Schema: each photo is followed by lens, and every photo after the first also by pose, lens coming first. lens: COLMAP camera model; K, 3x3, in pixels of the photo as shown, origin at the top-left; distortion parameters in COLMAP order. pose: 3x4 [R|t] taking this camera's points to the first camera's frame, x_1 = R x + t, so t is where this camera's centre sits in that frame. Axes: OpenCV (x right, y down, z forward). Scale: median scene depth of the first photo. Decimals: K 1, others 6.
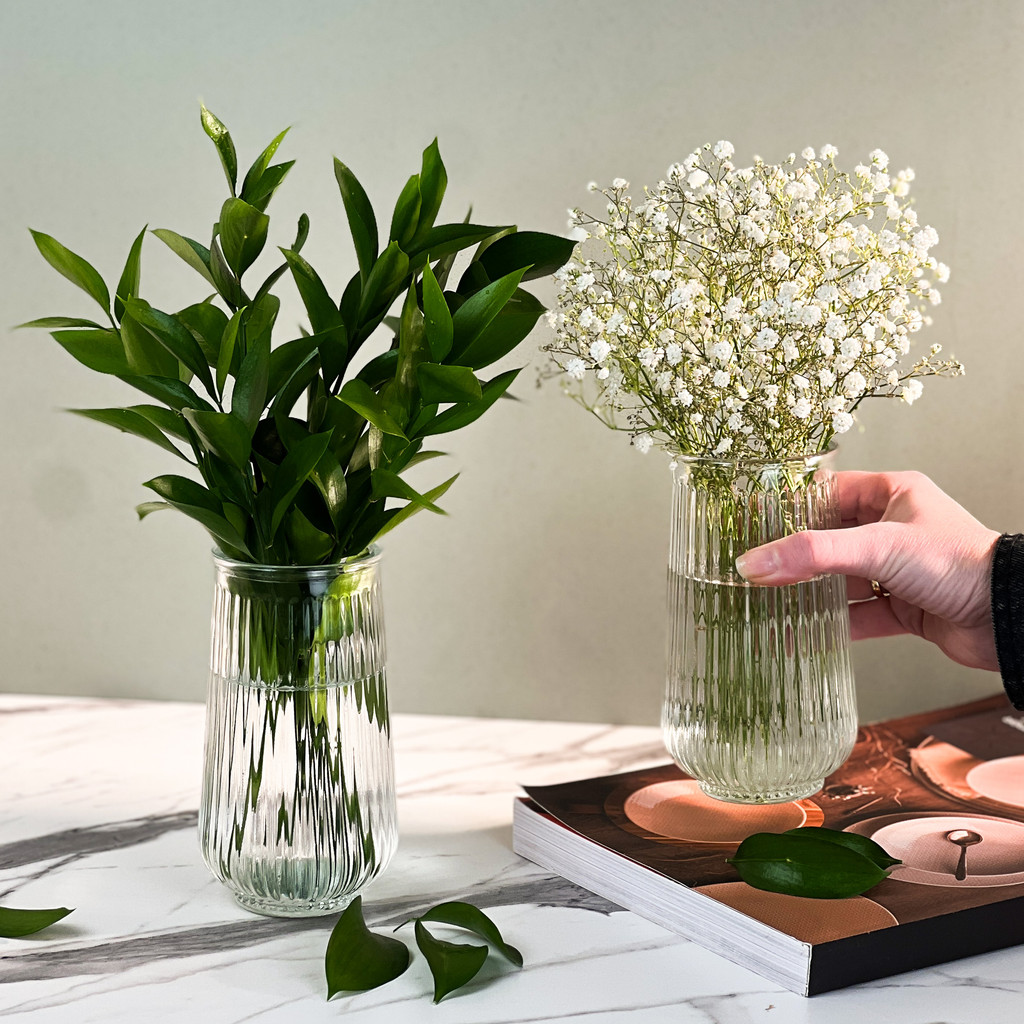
lens RADIAL K [[4361.8, 0, 521.8], [0, 4361.8, 512.3], [0, 0, 1]] dist [0.501315, 0.000000]
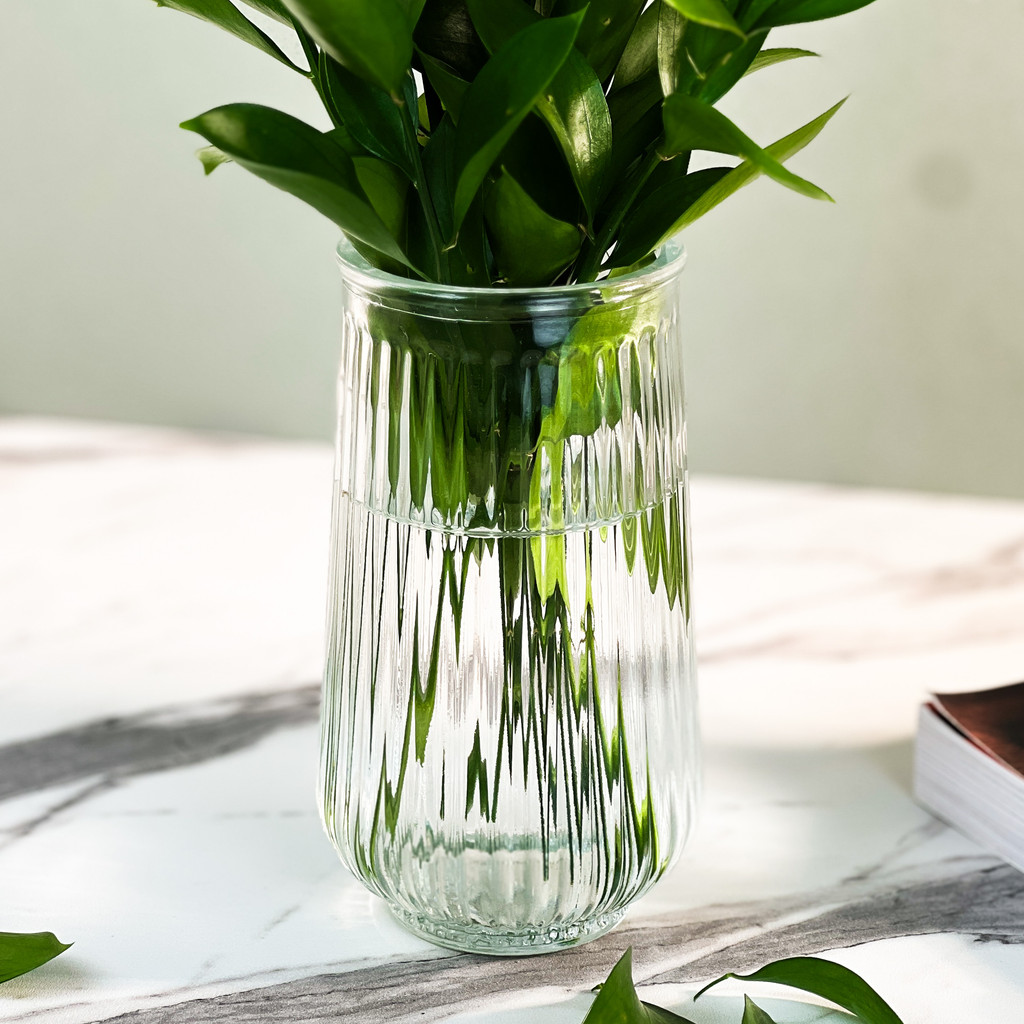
lens RADIAL K [[4361.8, 0, 511.2], [0, 4361.8, 505.9], [0, 0, 1]] dist [0.501315, 0.000000]
pose [[0.997817, 0.020473, -0.062793, -0.019429], [-0.013065, 0.993141, 0.116192, -0.020094], [0.064741, -0.115118, 0.991240, 0.502818]]
